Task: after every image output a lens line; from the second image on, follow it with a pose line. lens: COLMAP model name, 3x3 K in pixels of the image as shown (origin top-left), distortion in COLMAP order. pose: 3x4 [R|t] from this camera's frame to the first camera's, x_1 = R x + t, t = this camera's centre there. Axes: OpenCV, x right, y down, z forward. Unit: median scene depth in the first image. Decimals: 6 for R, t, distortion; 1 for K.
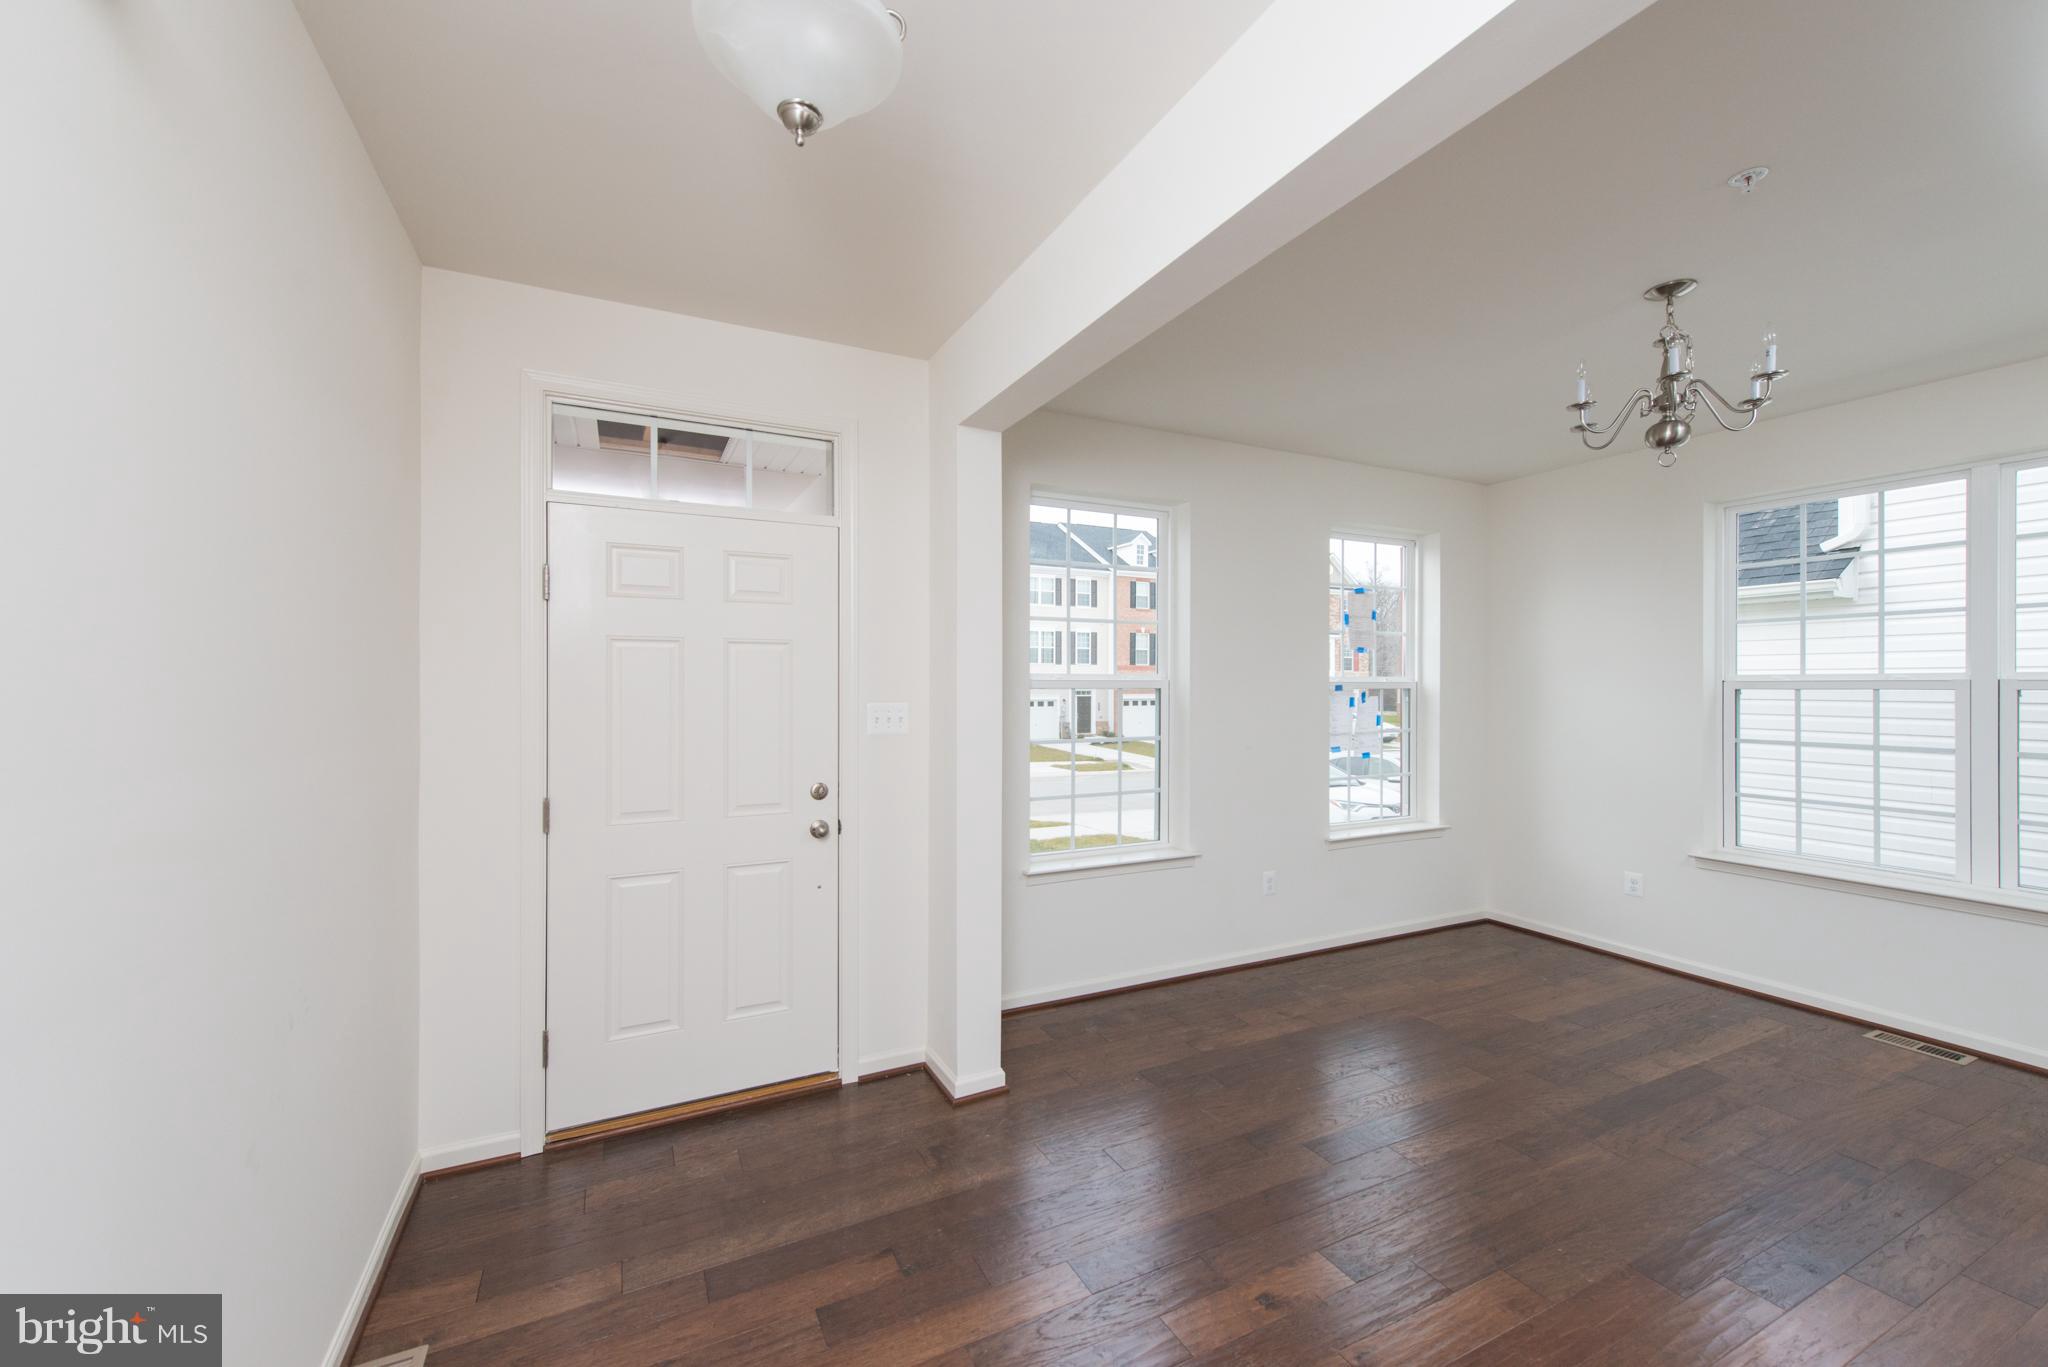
lens RADIAL K [[802.9, 0, 1017.8], [0, 802.9, 682.6], [0, 0, 1]] dist [0.008193, -0.002984]
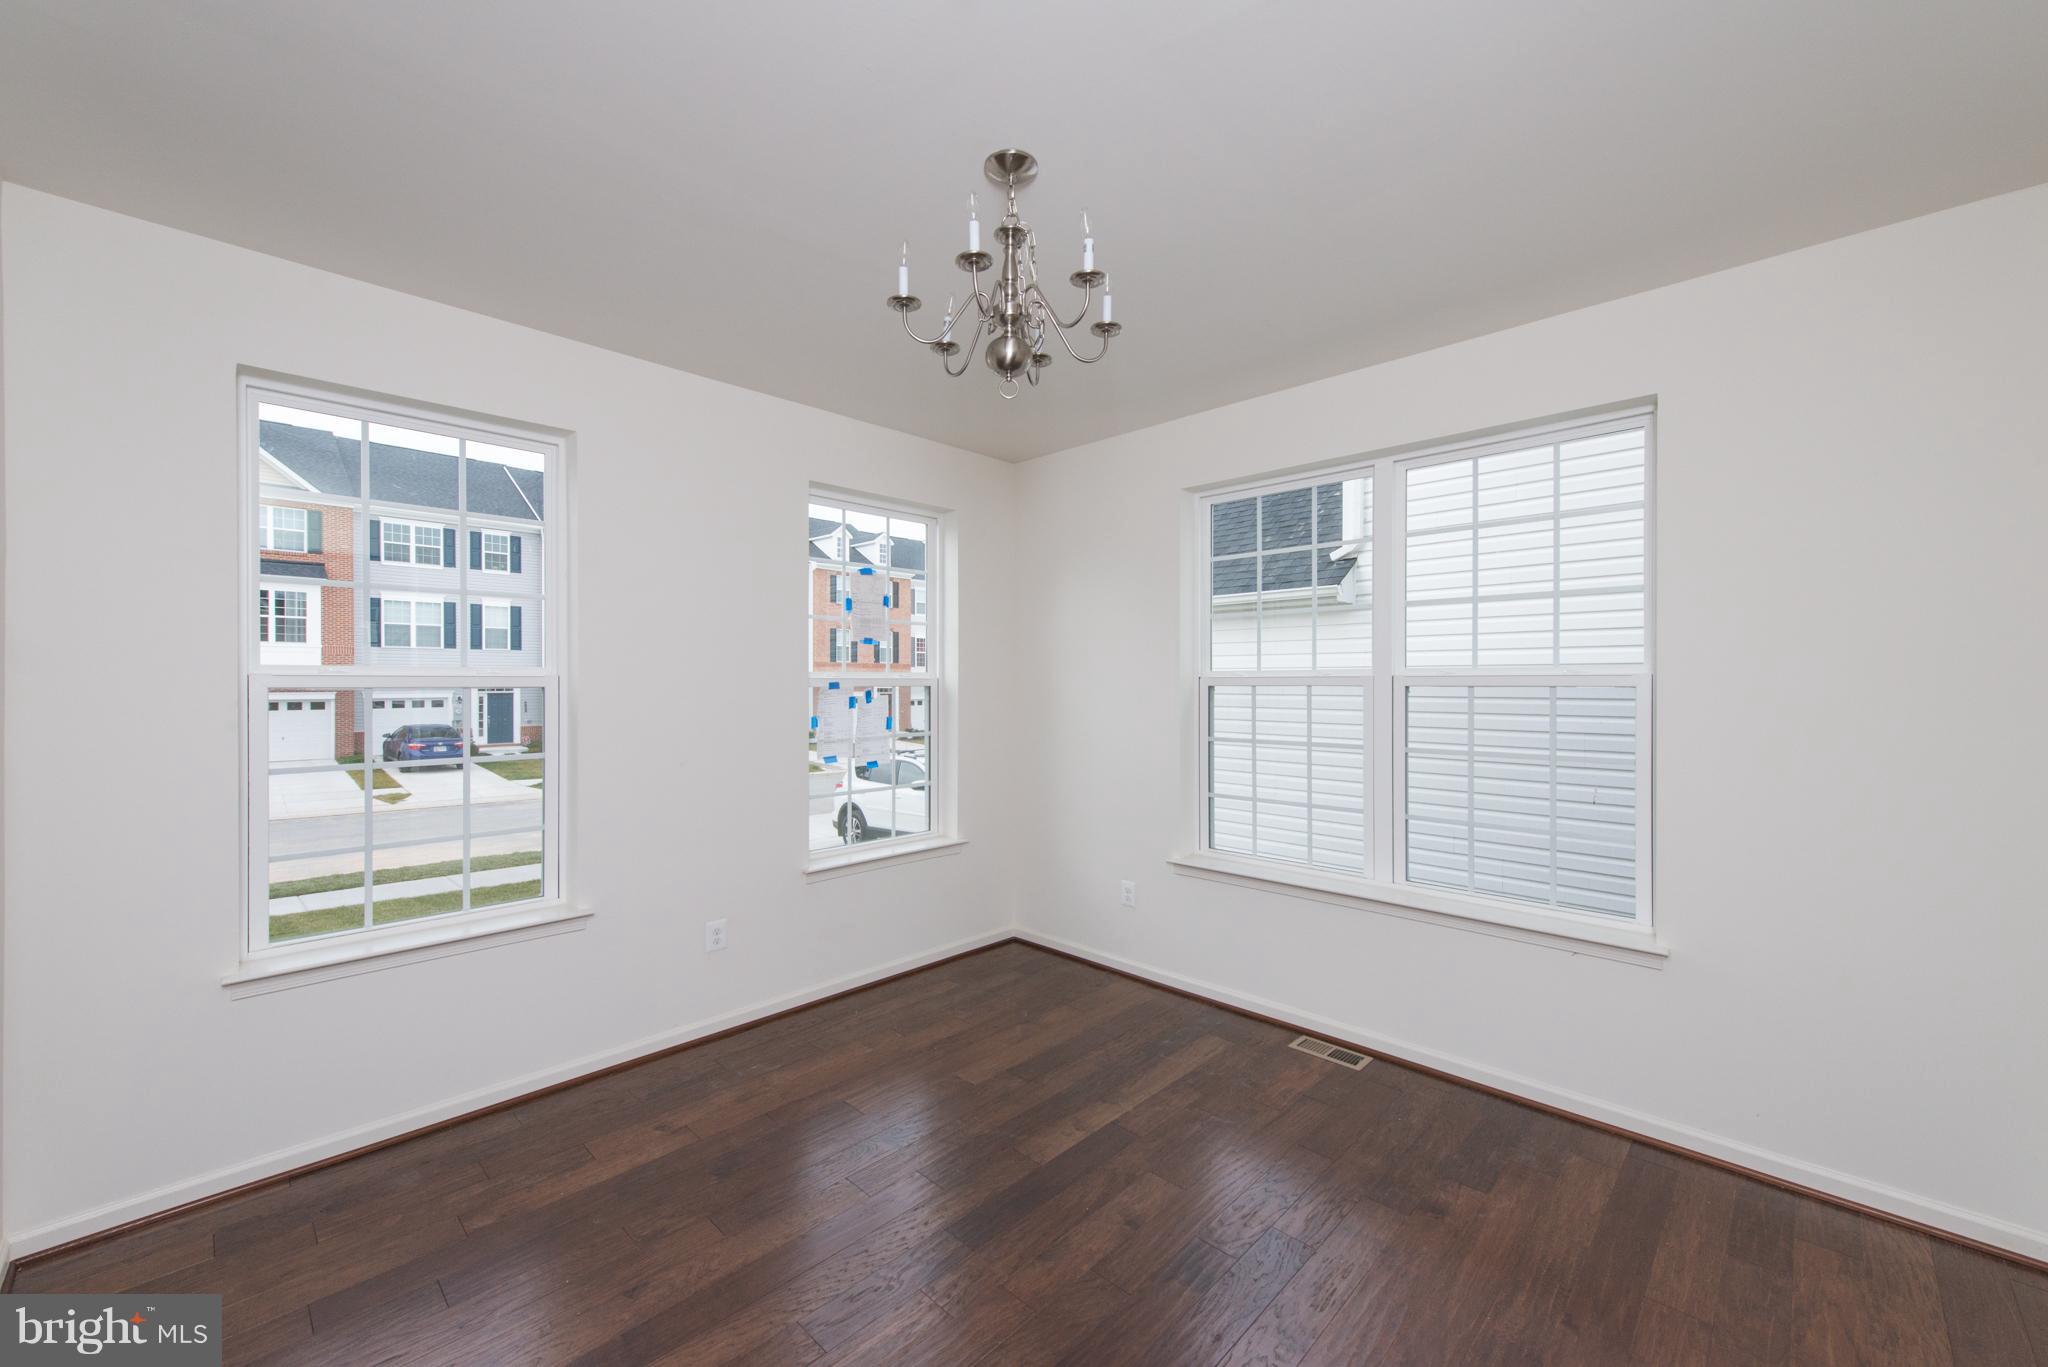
lens RADIAL K [[802.9, 0, 1030.7], [0, 802.9, 683.6], [0, 0, 1]] dist [0.008193, -0.002984]
pose [[0.937791, -0.001341, 0.347197, 0.335294], [-0.000077, 0.999992, 0.004070, 0.001271], [-0.347200, -0.003844, 0.937783, 0.164113]]
